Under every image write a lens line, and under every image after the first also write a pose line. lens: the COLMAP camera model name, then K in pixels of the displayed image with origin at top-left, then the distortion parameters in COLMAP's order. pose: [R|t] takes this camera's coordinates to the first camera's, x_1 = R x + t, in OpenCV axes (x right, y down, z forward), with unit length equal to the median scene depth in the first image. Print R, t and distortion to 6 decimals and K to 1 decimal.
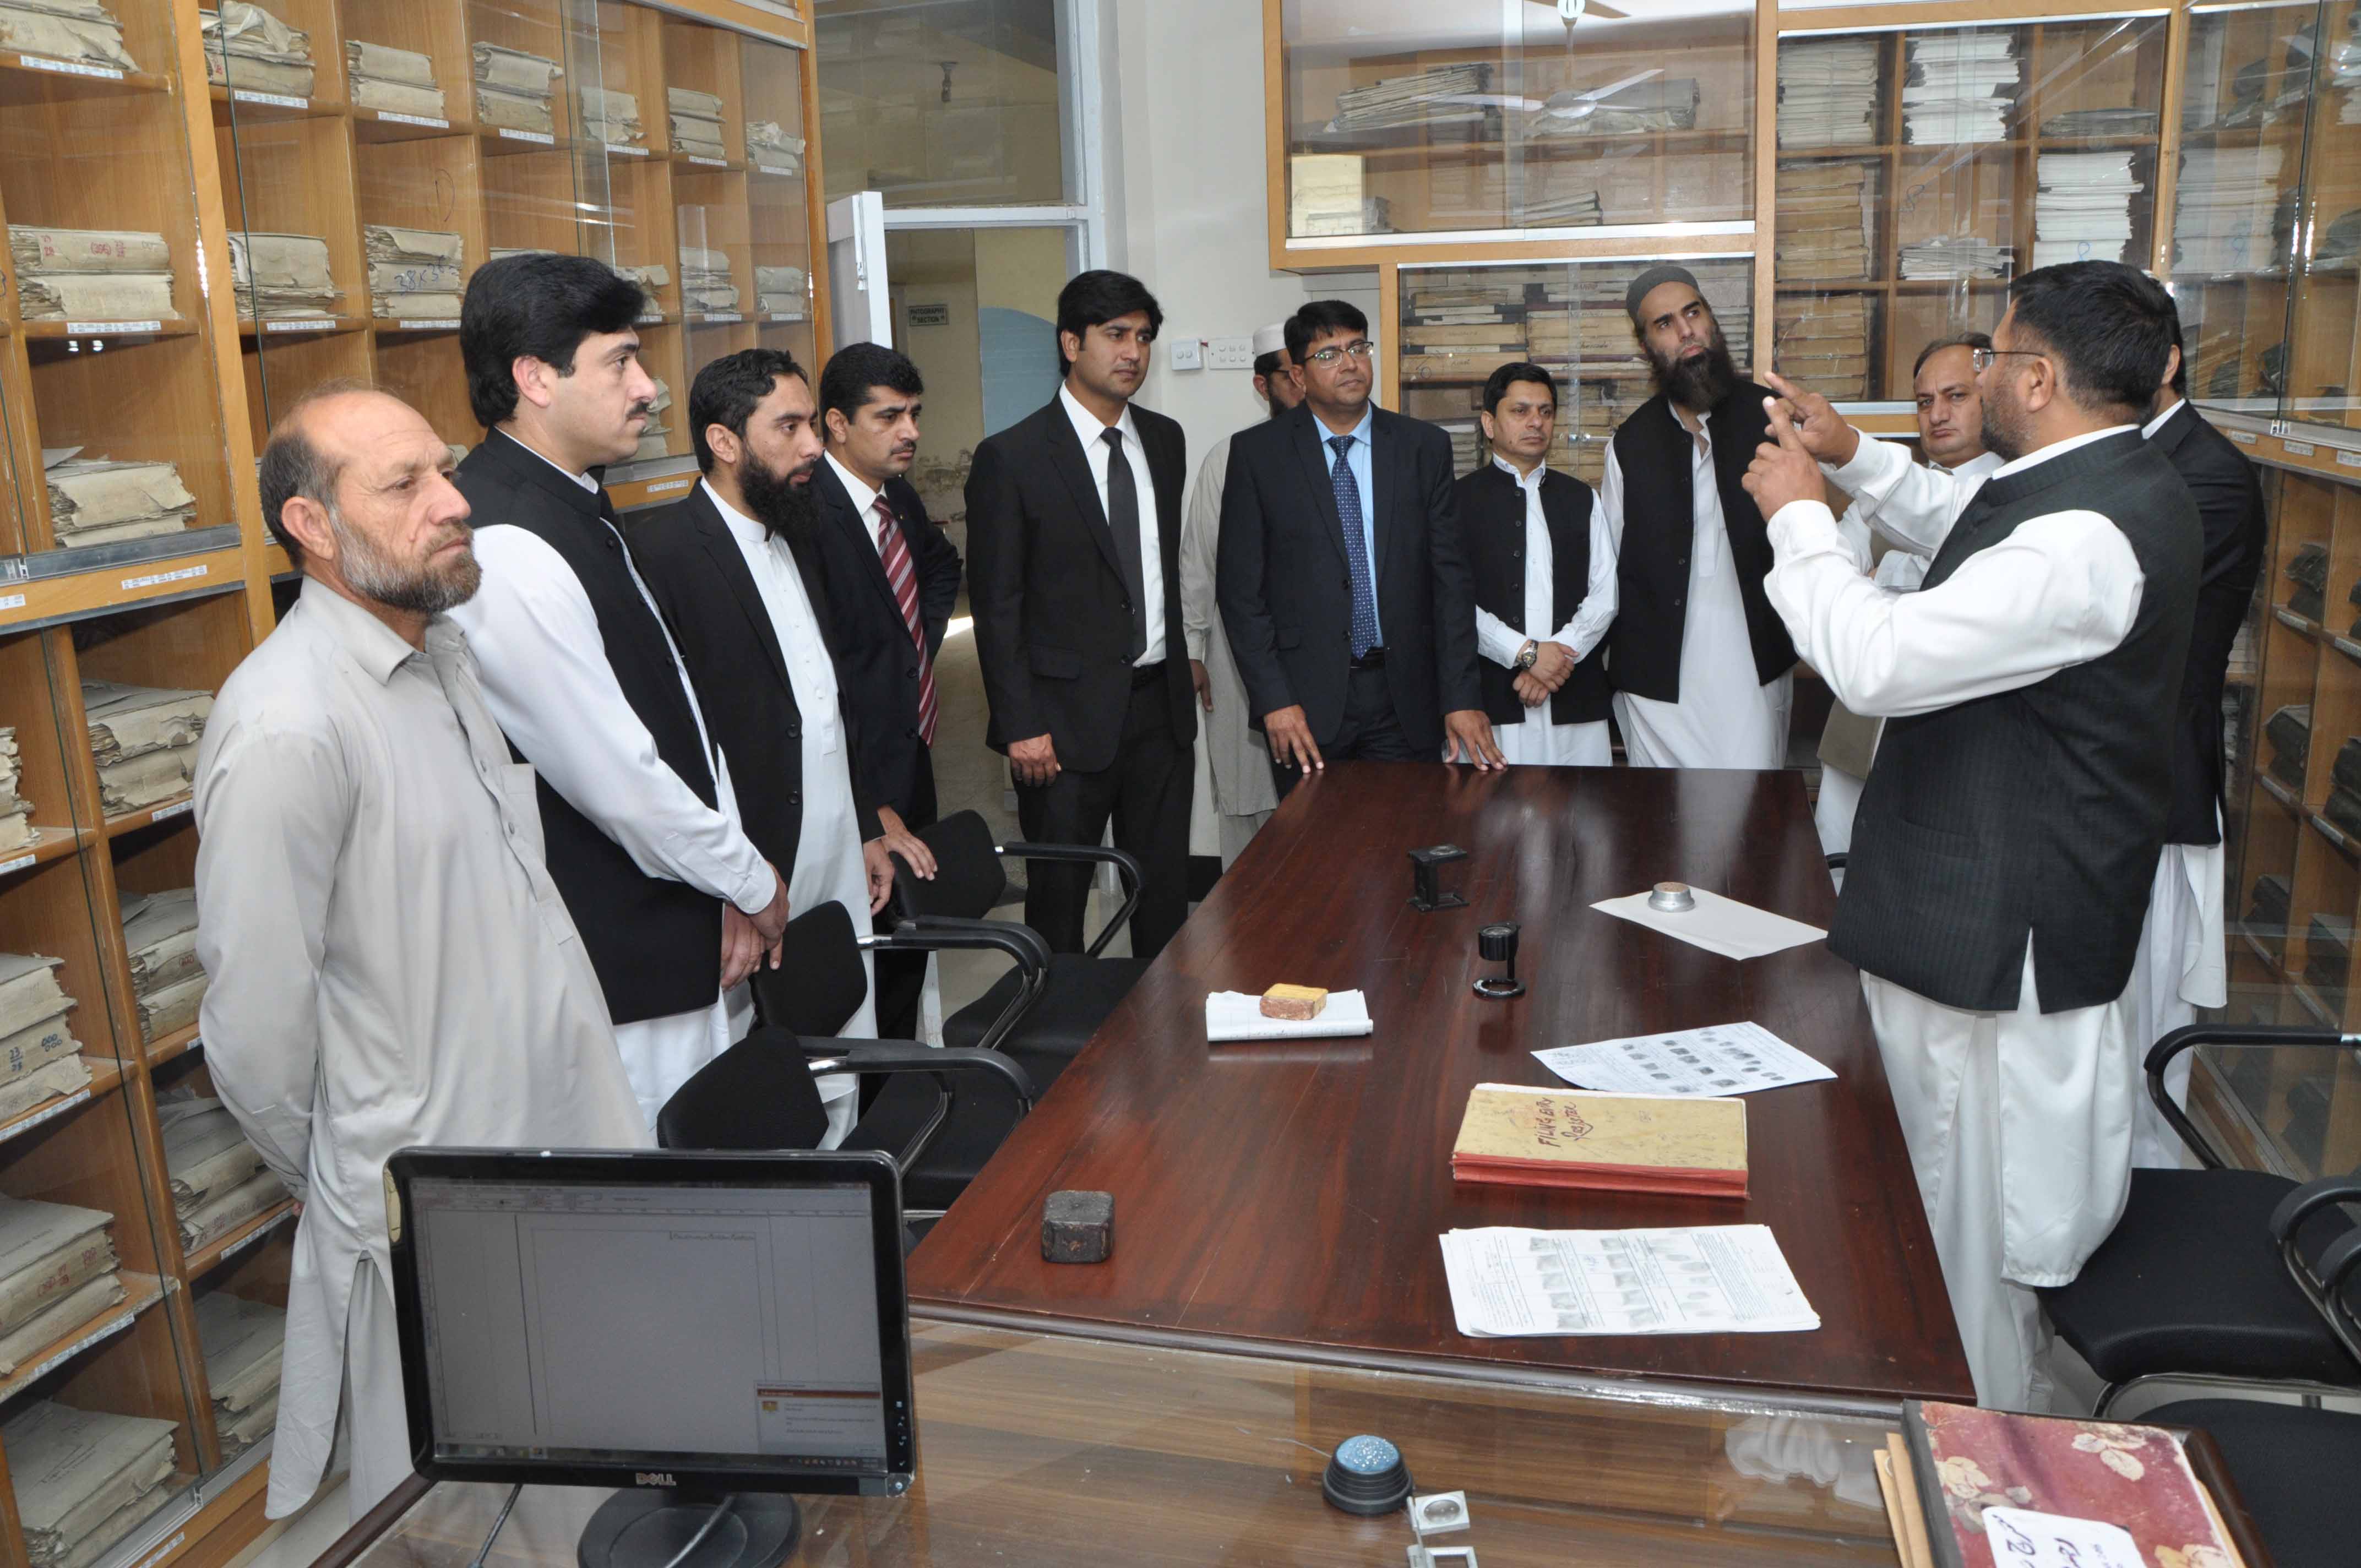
lens RADIAL K [[1844.5, 0, 1147.7], [0, 1844.5, 740.3], [0, 0, 1]] dist [-0.143293, 0.101255]
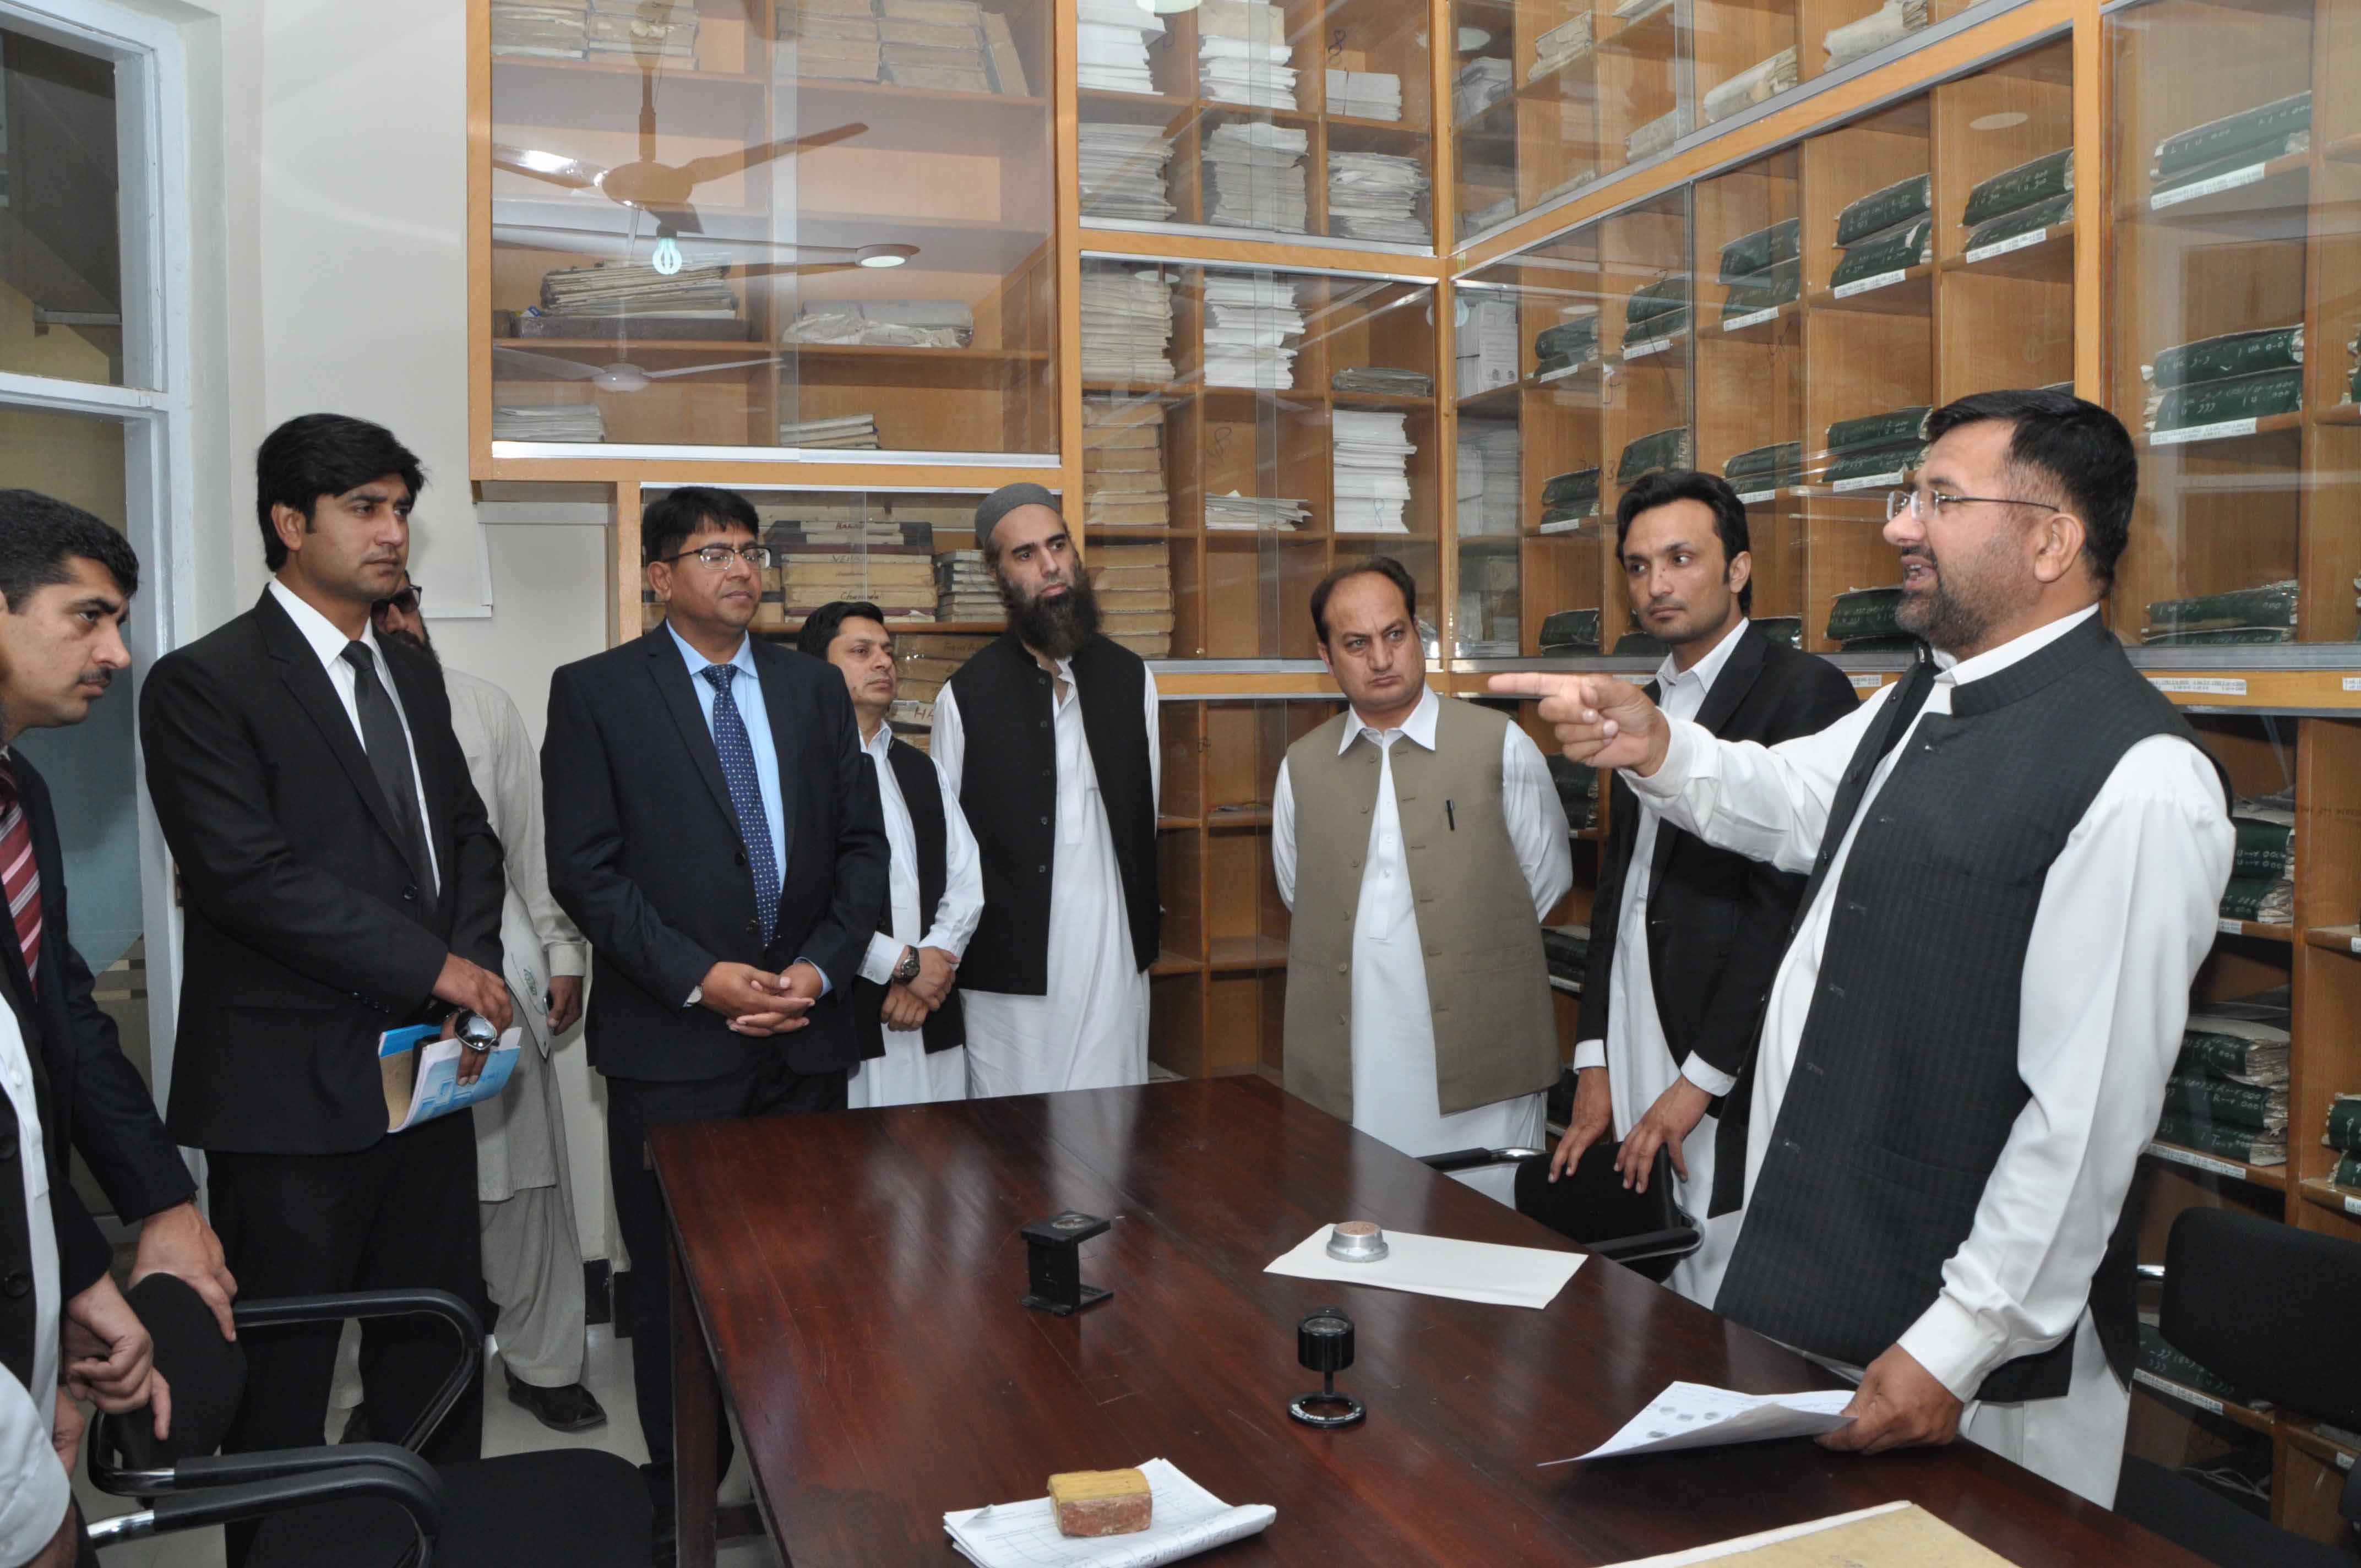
lens RADIAL K [[1844.5, 0, 1147.7], [0, 1844.5, 740.3], [0, 0, 1]] dist [-0.143293, 0.101255]
pose [[0.793986, 0.011203, 0.607833, -0.178515], [0.111740, 0.980107, -0.164026, -0.001156], [-0.597579, 0.198153, 0.776939, 0.321126]]
